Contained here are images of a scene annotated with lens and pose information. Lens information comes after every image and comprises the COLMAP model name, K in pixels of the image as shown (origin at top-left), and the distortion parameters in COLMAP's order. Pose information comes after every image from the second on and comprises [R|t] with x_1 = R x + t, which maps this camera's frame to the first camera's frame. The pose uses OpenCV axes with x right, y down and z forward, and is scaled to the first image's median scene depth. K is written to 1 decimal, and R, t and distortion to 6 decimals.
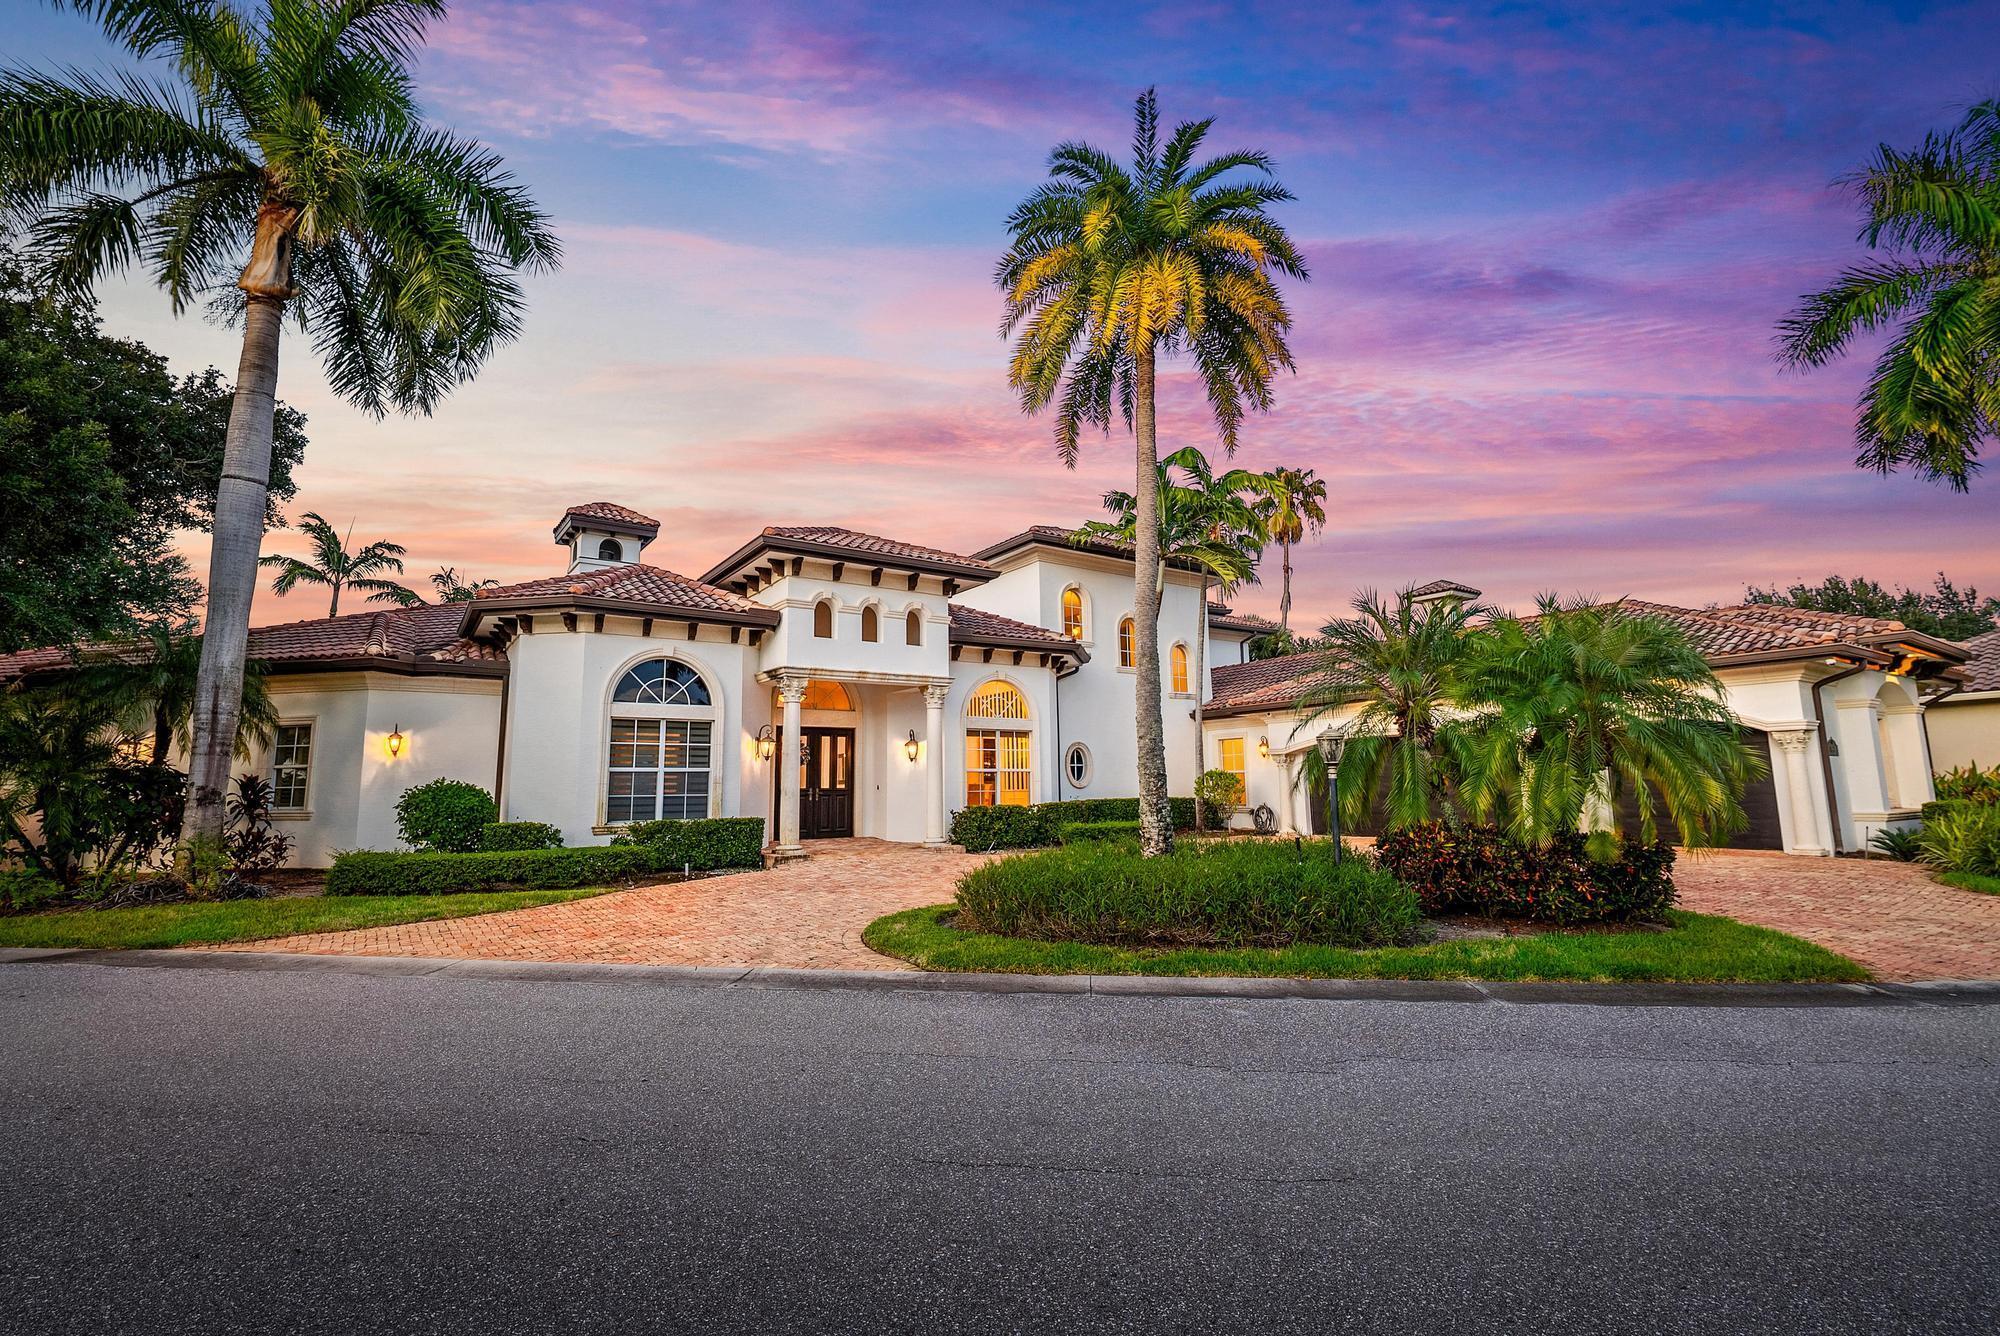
lens RADIAL K [[879.8, 0, 1000.0], [0, 879.8, 668.0], [0, 0, 1]] dist [-0.000981, 0.000161]
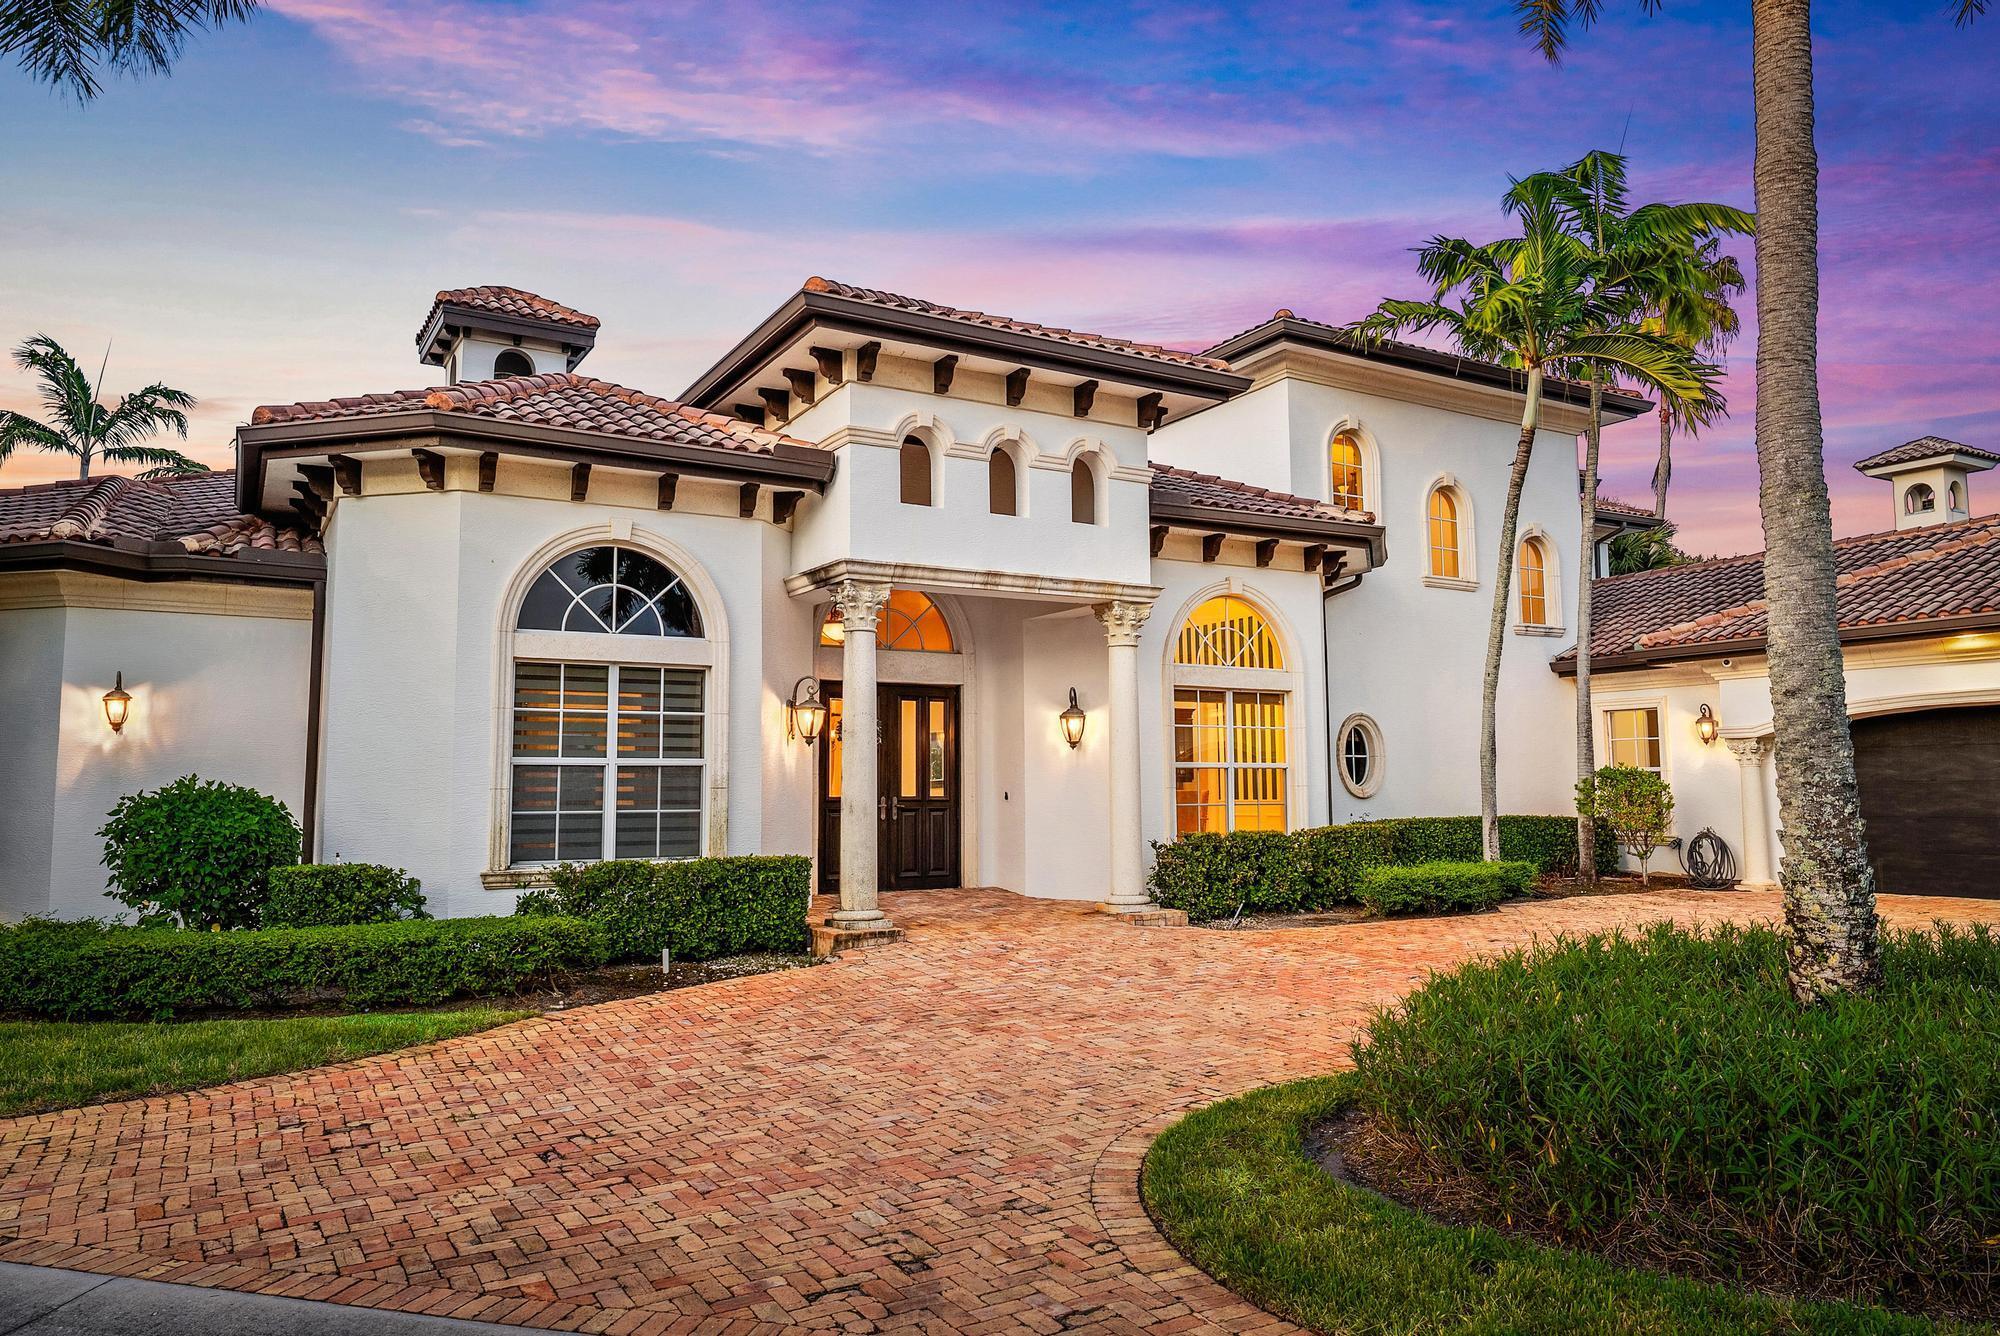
lens RADIAL K [[1306.6, 0, 1000.0], [0, 1306.6, 668.0], [0, 0, 1]] dist [0.000786, -0.001861]
pose [[0.997466, 0.001048, -0.071133, -0.096303], [0.002209, 0.998953, 0.045692, 0.024530], [0.071106, -0.045734, 0.996420, 0.237645]]
